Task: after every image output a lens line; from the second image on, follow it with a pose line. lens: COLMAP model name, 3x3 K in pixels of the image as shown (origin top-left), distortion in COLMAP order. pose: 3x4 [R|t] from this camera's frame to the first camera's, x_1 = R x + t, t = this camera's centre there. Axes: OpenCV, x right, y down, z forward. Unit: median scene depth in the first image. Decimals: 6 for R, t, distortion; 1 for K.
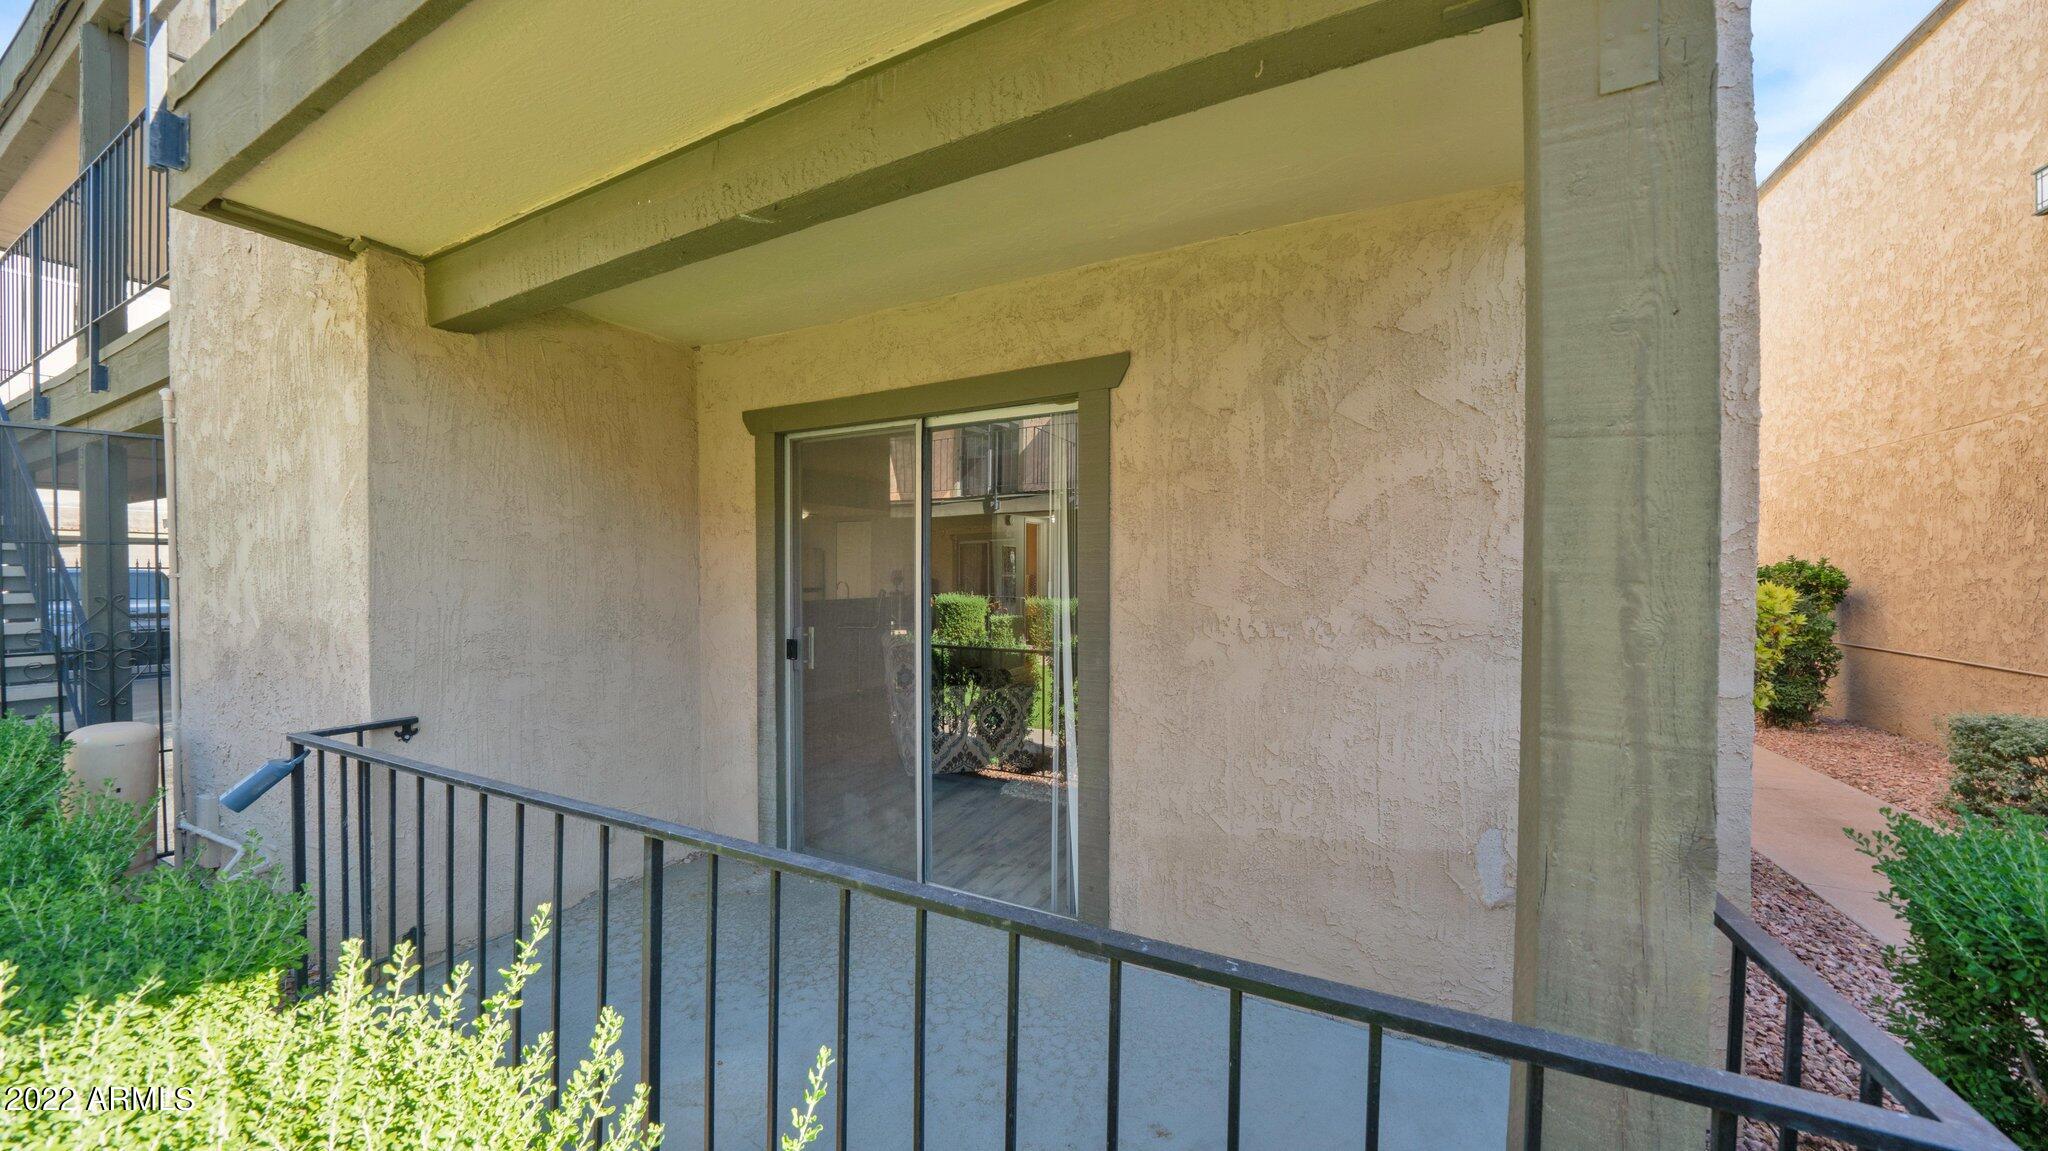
lens RADIAL K [[748.5, 0, 1024.0], [0, 748.5, 575.5], [0, 0, 1]] dist [-0.001579, -0.000102]
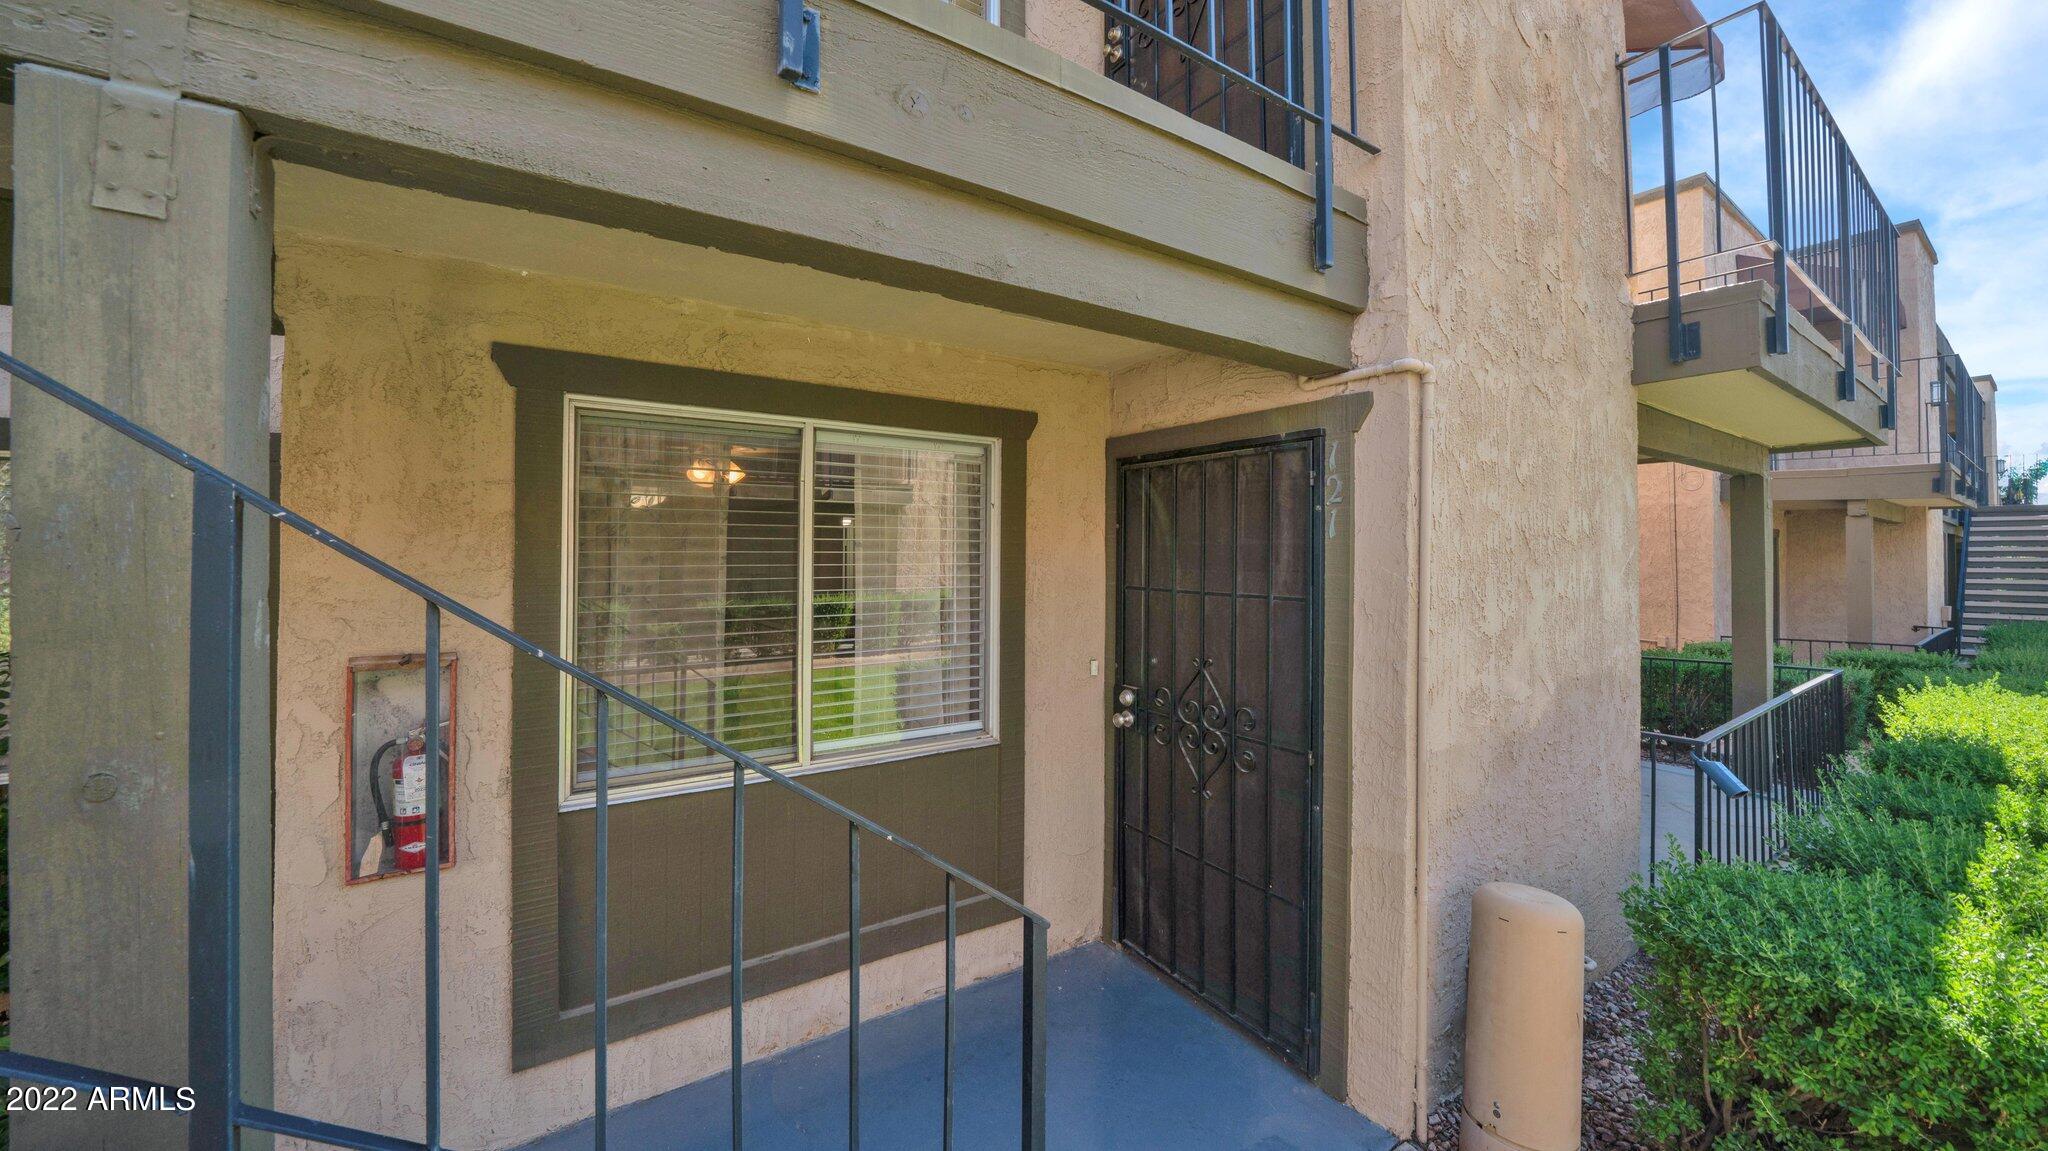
lens RADIAL K [[748.5, 0, 1024.0], [0, 748.5, 575.5], [0, 0, 1]] dist [-0.001579, -0.000102]
pose [[0.443456, -0.002337, 0.896293, -2.123393], [0.019727, 0.999780, -0.007154, -0.081671], [-0.896079, 0.020853, 0.443404, 1.157487]]
